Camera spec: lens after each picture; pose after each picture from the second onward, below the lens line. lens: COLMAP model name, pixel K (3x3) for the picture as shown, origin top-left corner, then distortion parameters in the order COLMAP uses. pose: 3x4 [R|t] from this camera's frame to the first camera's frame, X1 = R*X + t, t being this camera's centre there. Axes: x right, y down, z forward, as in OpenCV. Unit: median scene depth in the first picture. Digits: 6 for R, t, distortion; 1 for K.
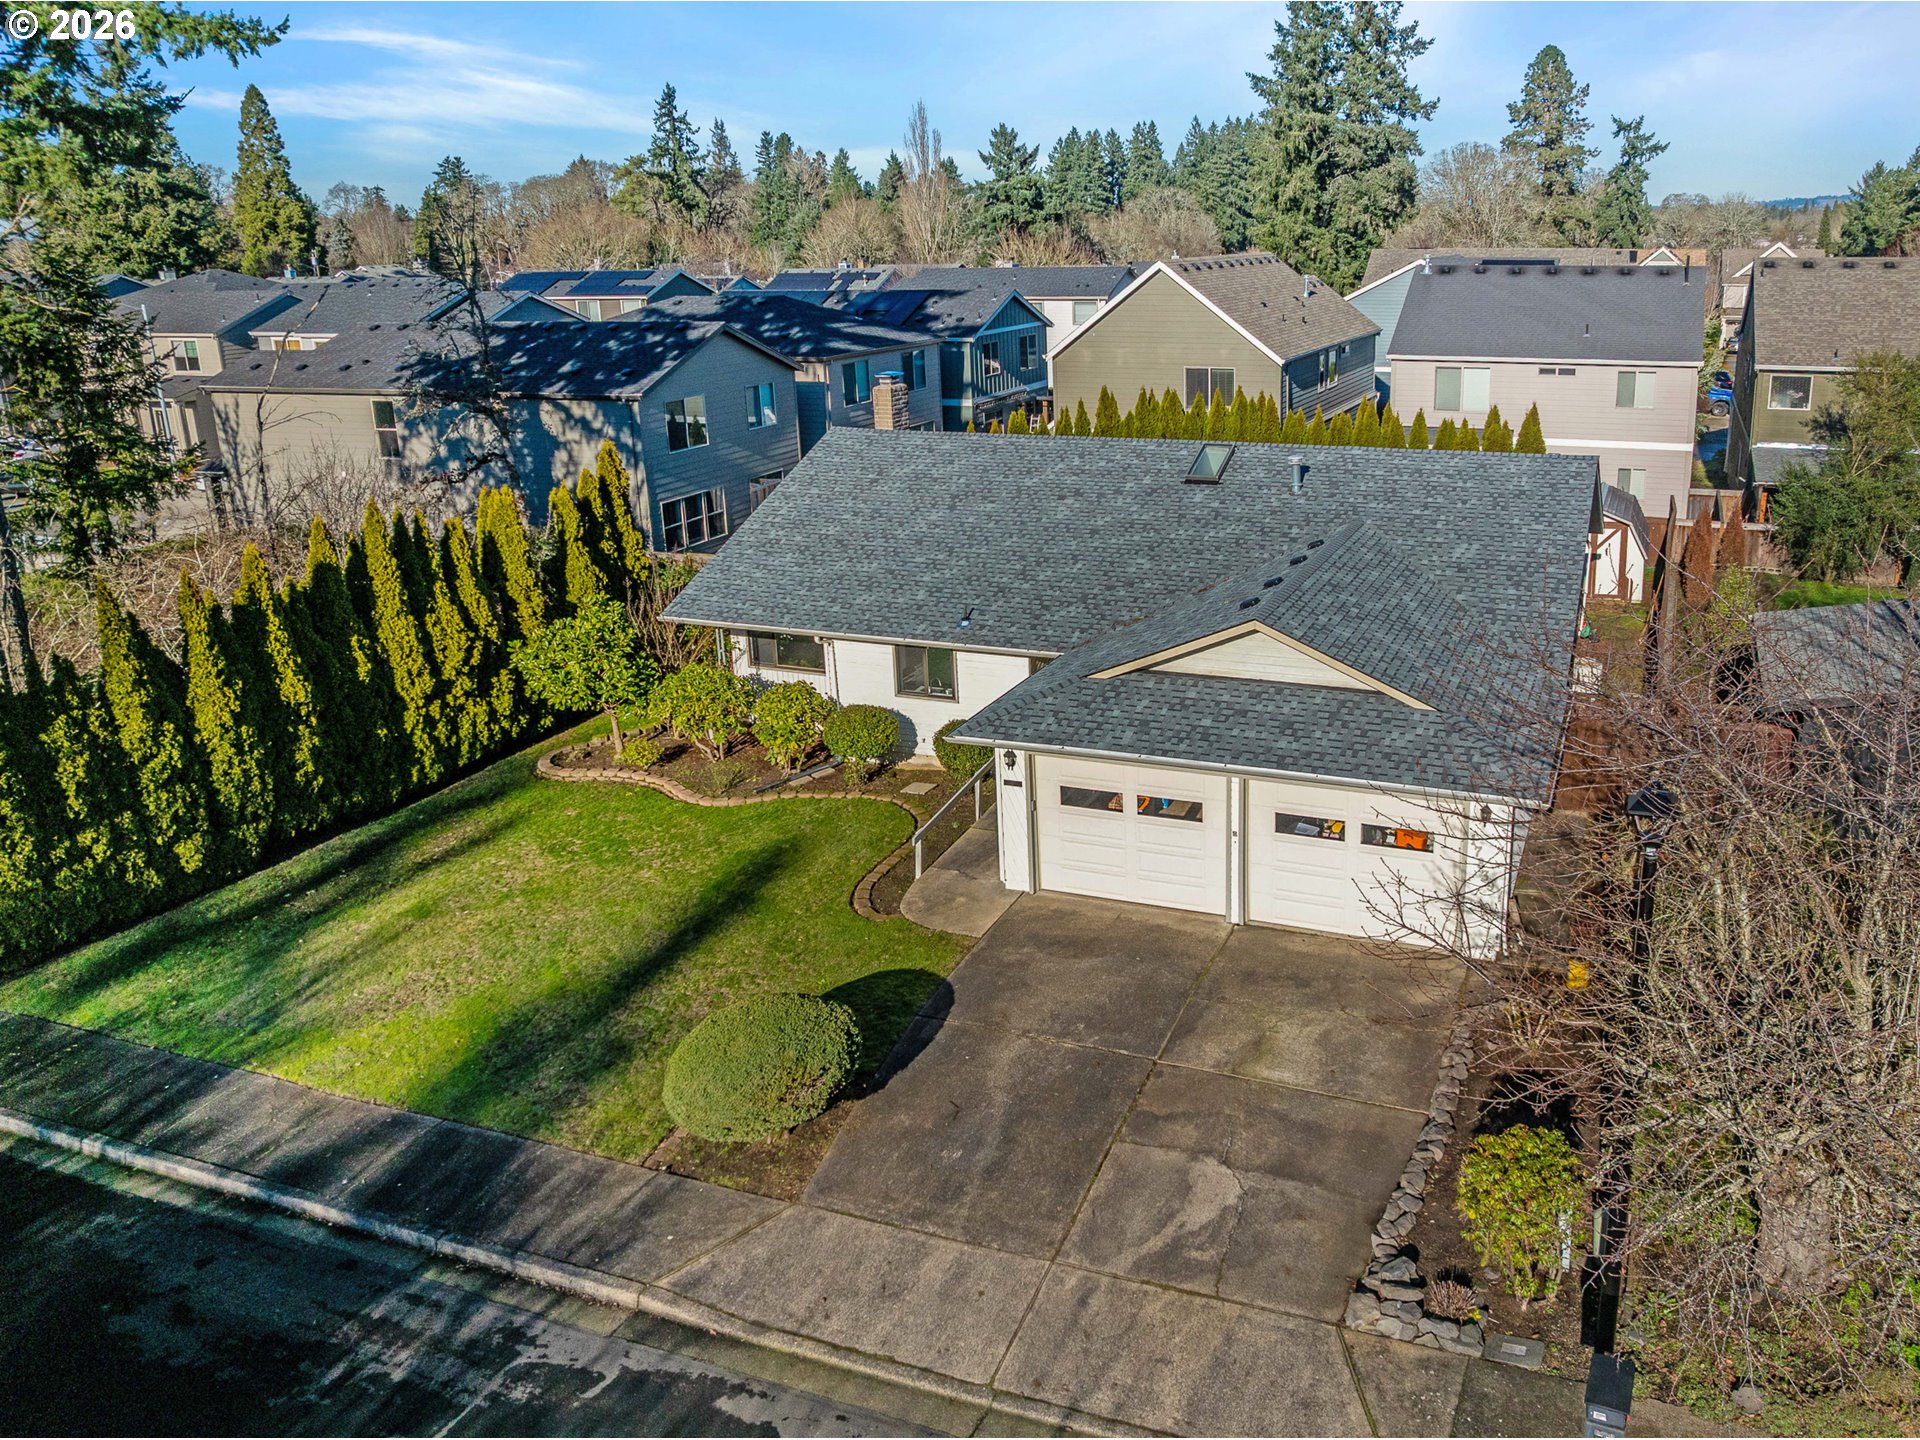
lens RADIAL K [[1398.4, 0, 1175.0], [0, 1398.4, 630.8], [0, 0, 1]] dist [-0.046556, 0.009982]
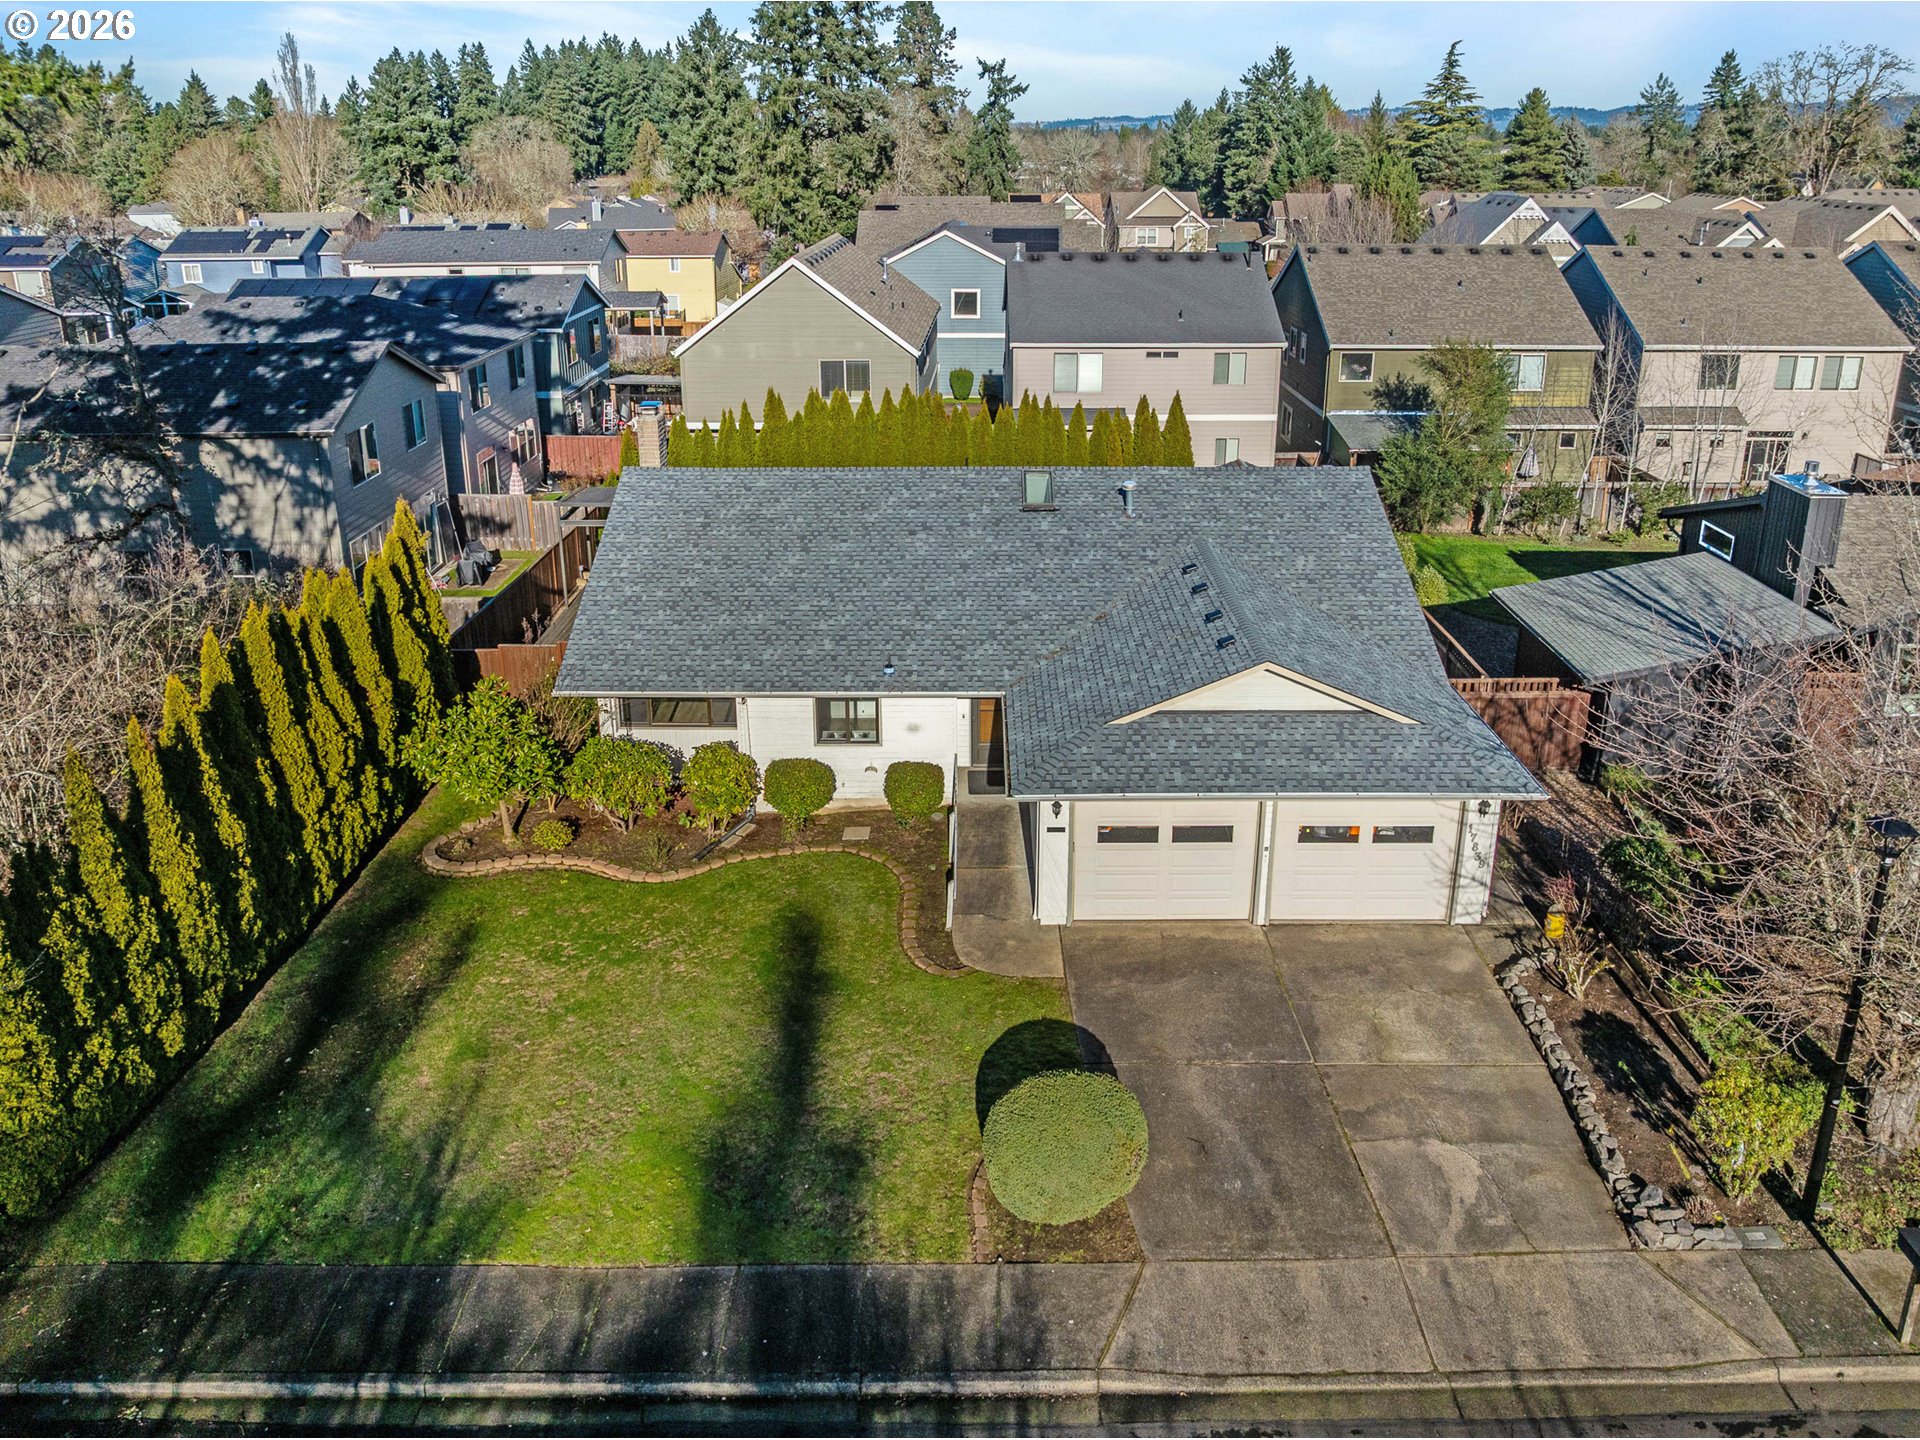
lens RADIAL K [[1376.8, 0, 964.9], [0, 1376.8, 594.2], [0, 0, 1]] dist [-0.041617, 0.006485]
pose [[0.947843, -0.087783, 0.306412, -0.398685], [0.077660, 0.995959, 0.045098, -0.101970], [-0.309133, -0.018950, 0.950830, 0.010031]]
